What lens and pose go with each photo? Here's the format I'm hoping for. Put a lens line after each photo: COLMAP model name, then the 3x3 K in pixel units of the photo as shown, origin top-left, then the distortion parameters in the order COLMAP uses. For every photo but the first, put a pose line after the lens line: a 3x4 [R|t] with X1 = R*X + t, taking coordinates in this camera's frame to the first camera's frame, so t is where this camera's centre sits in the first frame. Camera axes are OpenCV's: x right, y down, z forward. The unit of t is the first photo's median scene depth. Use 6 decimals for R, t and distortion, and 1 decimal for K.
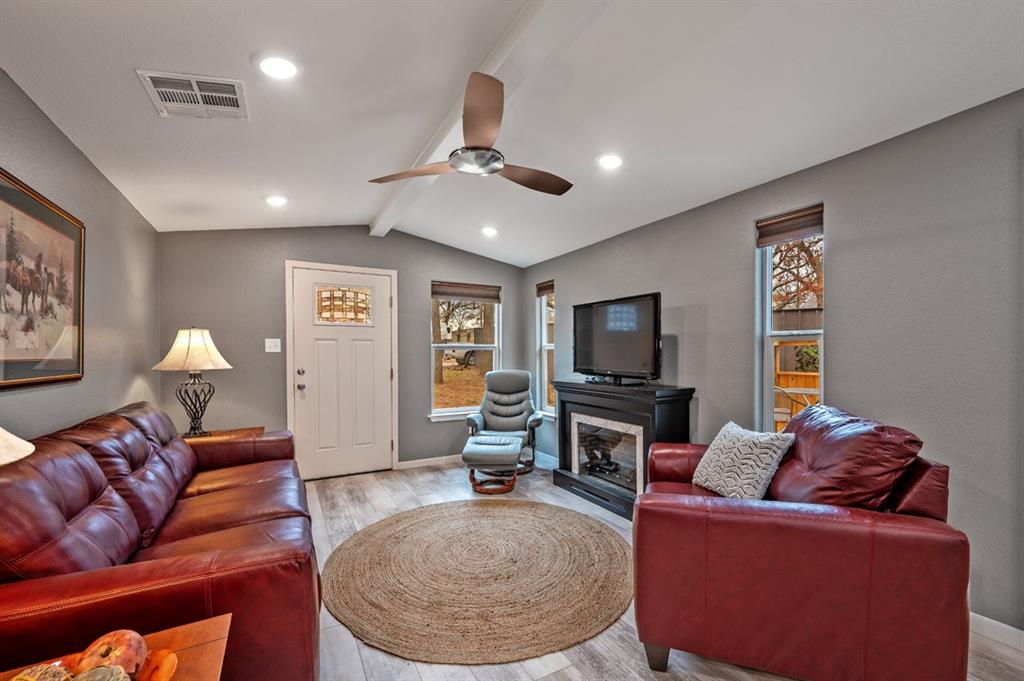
lens RADIAL K [[408.2, 0, 493.7], [0, 408.2, 355.4], [0, 0, 1]] dist [-0.003670, 0.000133]
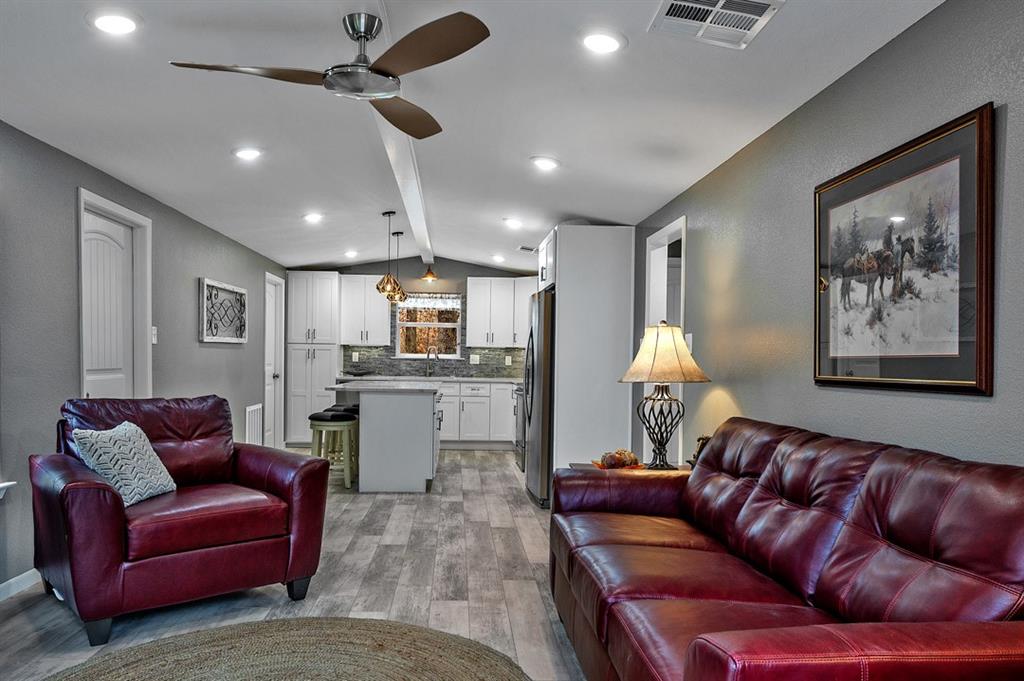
lens RADIAL K [[716.8, 0, 473.8], [0, 716.8, 375.5], [0, 0, 1]] dist [0.029304, -0.019591]
pose [[-0.891906, -0.015967, 0.451940, -1.021501], [-0.009585, 0.999819, 0.016408, 0.032528], [-0.452120, 0.010303, -0.891898, 2.625407]]
